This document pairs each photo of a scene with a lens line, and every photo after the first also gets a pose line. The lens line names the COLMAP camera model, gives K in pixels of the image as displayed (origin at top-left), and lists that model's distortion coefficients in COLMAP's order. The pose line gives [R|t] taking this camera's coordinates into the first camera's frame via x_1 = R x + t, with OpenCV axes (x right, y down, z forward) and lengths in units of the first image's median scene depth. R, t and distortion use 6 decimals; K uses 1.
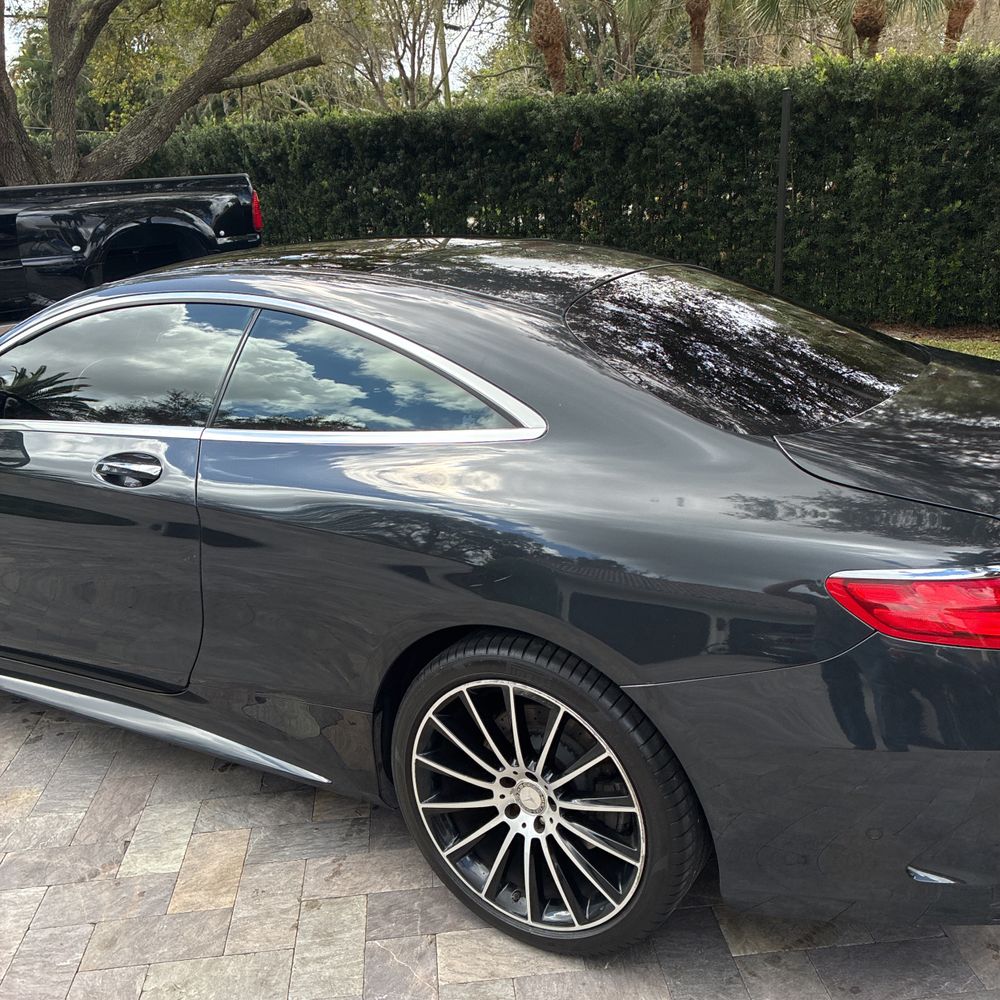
lens RADIAL K [[1012.0, 0, 502.7], [0, 1012.0, 493.3], [0, 0, 1]] dist [0.022150, 0.000000]
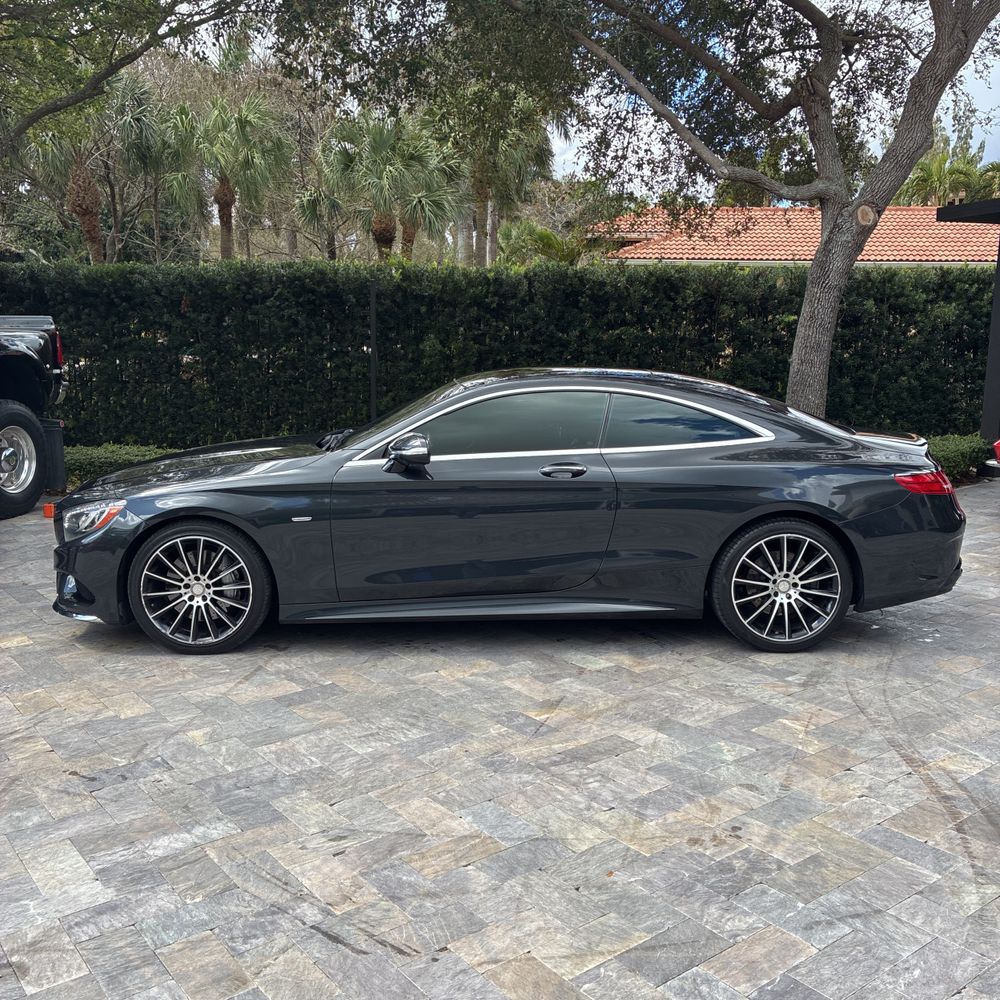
lens RADIAL K [[1012.0, 0, 503.0], [0, 1012.0, 502.1], [0, 0, 1]] dist [0.022150, 0.000000]
pose [[0.833582, -0.030795, 0.551537, -0.315894], [0.112923, 0.986860, -0.115569, 0.051359], [-0.540730, 0.158617, 0.826106, -0.115450]]
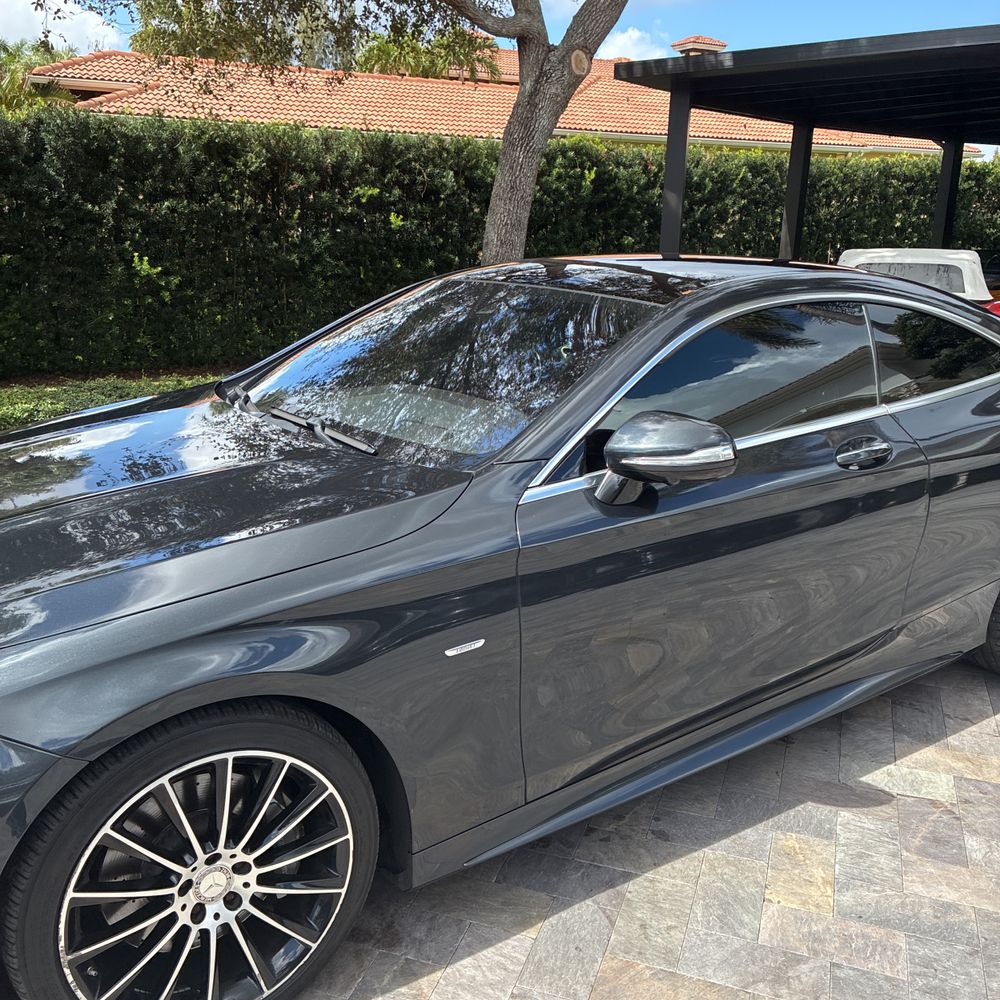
lens RADIAL K [[1012.0, 0, 482.3], [0, 1012.0, 495.5], [0, 0, 1]] dist [0.022150, 0.000000]
pose [[0.414975, -0.182309, 0.891381, -0.302843], [0.235524, 0.967849, 0.088302, -0.034178], [-0.878820, 0.173299, 0.444571, 0.176349]]
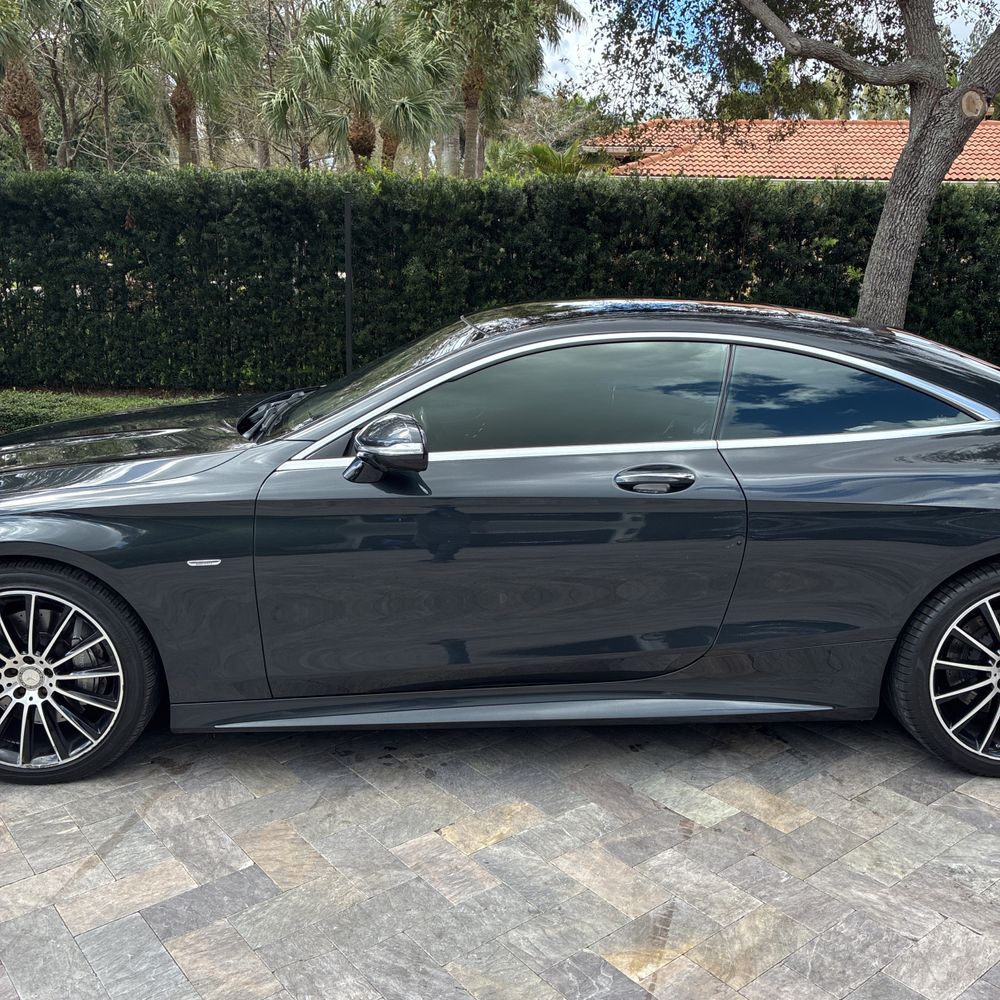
lens RADIAL K [[1012.0, 0, 493.6], [0, 1012.0, 491.9], [0, 0, 1]] dist [0.022150, 0.000000]
pose [[0.828674, -0.058784, 0.556637, -0.236077], [0.108033, 0.992568, -0.056009, 0.007340], [-0.549207, 0.106548, 0.828866, 0.027226]]
